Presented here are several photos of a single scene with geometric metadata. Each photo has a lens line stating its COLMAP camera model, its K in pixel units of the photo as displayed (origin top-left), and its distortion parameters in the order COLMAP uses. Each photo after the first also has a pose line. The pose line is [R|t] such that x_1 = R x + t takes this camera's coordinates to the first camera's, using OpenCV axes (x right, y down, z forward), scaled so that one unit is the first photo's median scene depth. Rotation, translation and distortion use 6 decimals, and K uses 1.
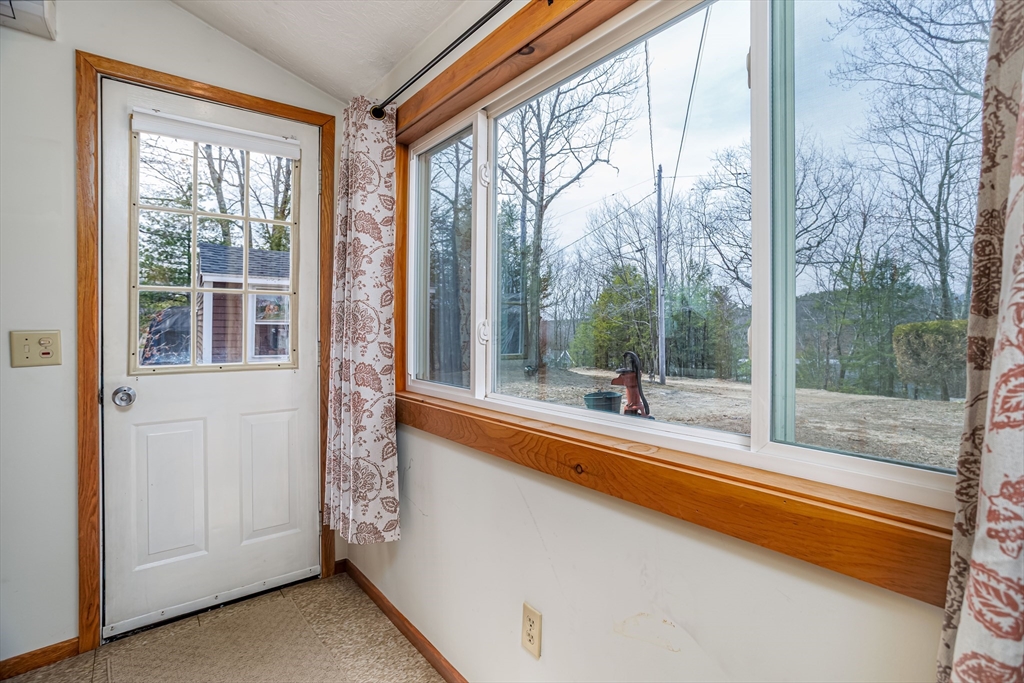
lens RADIAL K [[489.5, 0, 515.0], [0, 489.5, 330.0], [0, 0, 1]] dist [-0.048230, 0.024363]
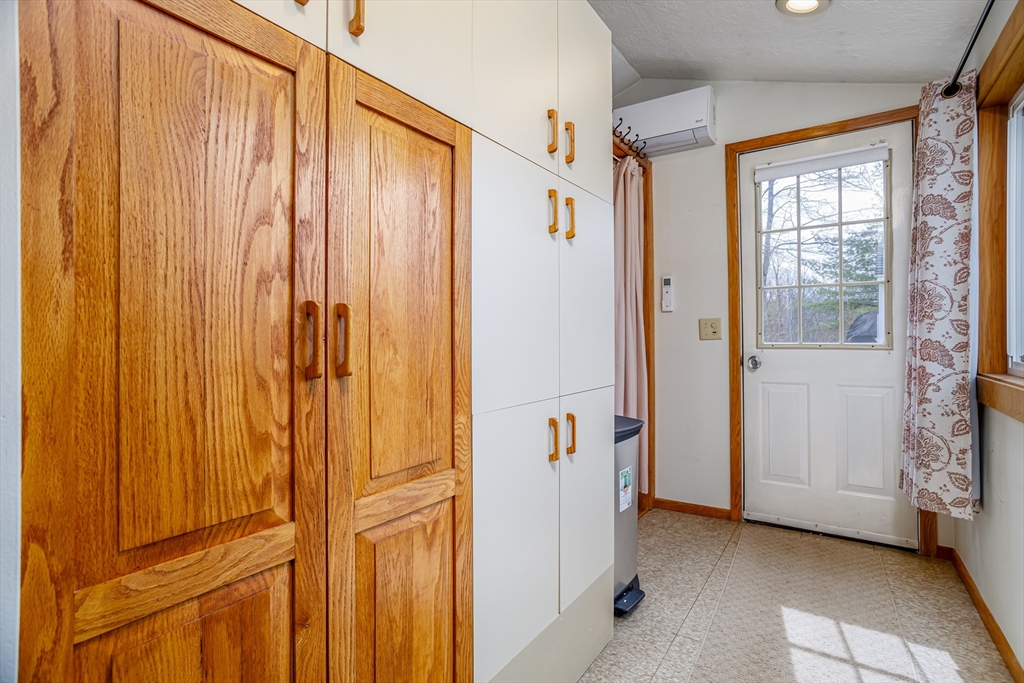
lens RADIAL K [[489.5, 0, 515.0], [0, 489.5, 330.0], [0, 0, 1]] dist [-0.048230, 0.024363]
pose [[0.299736, -0.015087, -0.953903, 0.396015], [0.006840, 0.999883, -0.013666, 0.054206], [0.953998, -0.002428, 0.299804, -0.160077]]
